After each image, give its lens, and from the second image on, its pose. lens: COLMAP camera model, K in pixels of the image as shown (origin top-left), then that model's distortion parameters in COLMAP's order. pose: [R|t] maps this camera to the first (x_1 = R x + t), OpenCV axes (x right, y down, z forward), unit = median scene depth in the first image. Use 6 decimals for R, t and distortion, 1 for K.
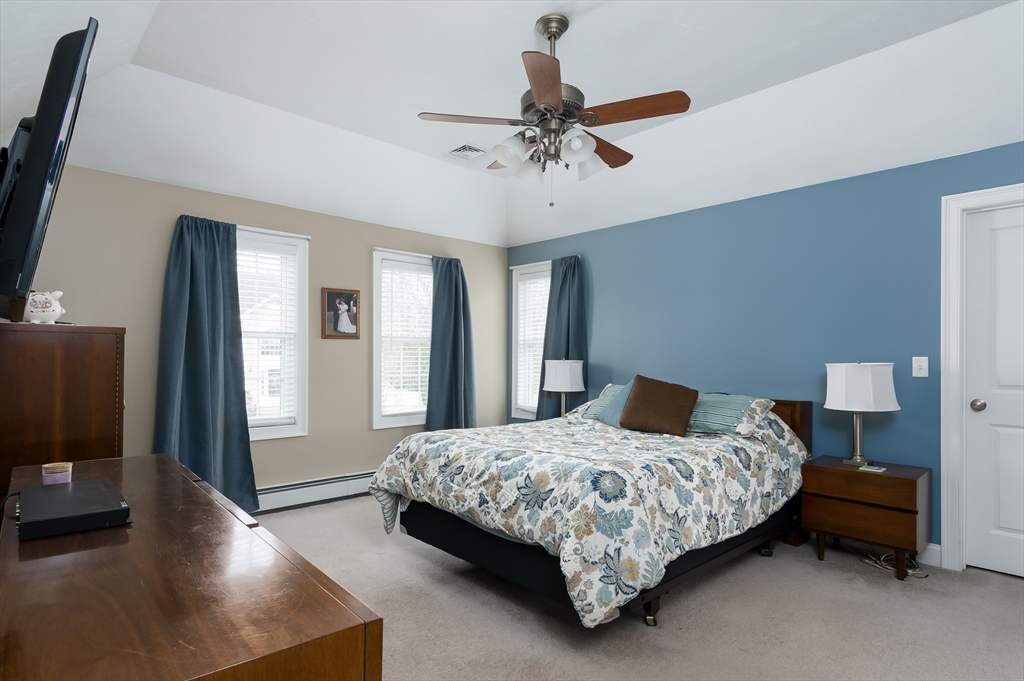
lens RADIAL K [[541.5, 0, 511.6], [0, 541.5, 357.0], [0, 0, 1]] dist [0.015427, -0.000052]
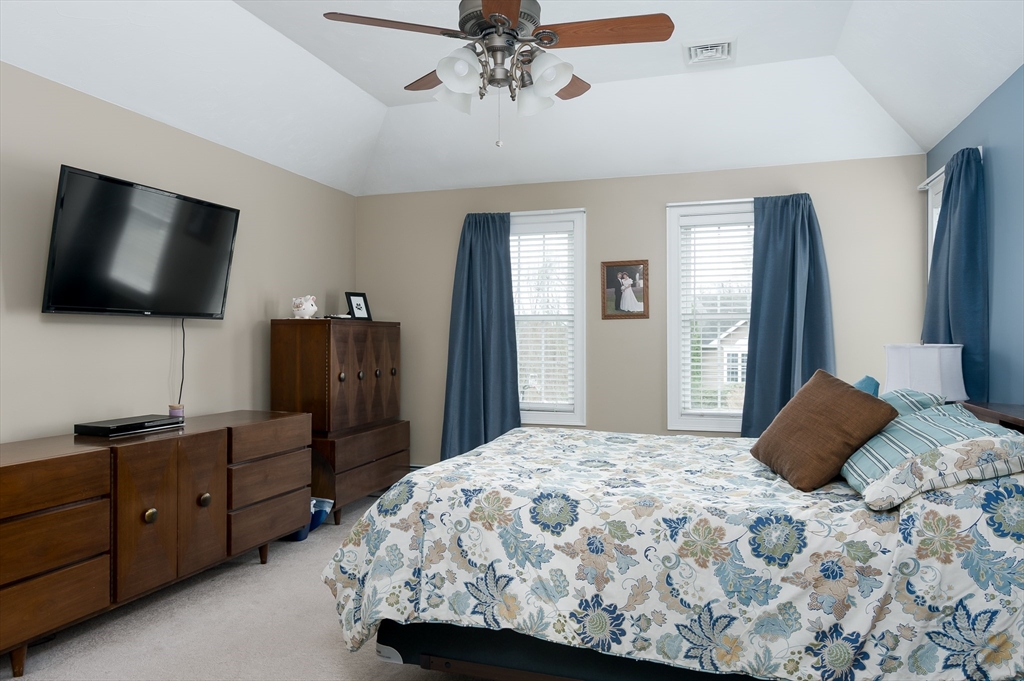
lens RADIAL K [[695.1, 0, 512.0], [0, 695.1, 340.5], [0, 0, 1]] dist [-0.002257, -0.000593]
pose [[0.490240, -0.003484, -0.871581, 0.583537], [0.002805, 0.999993, -0.002419, 0.002777], [0.871583, -0.001259, 0.490246, 0.321507]]
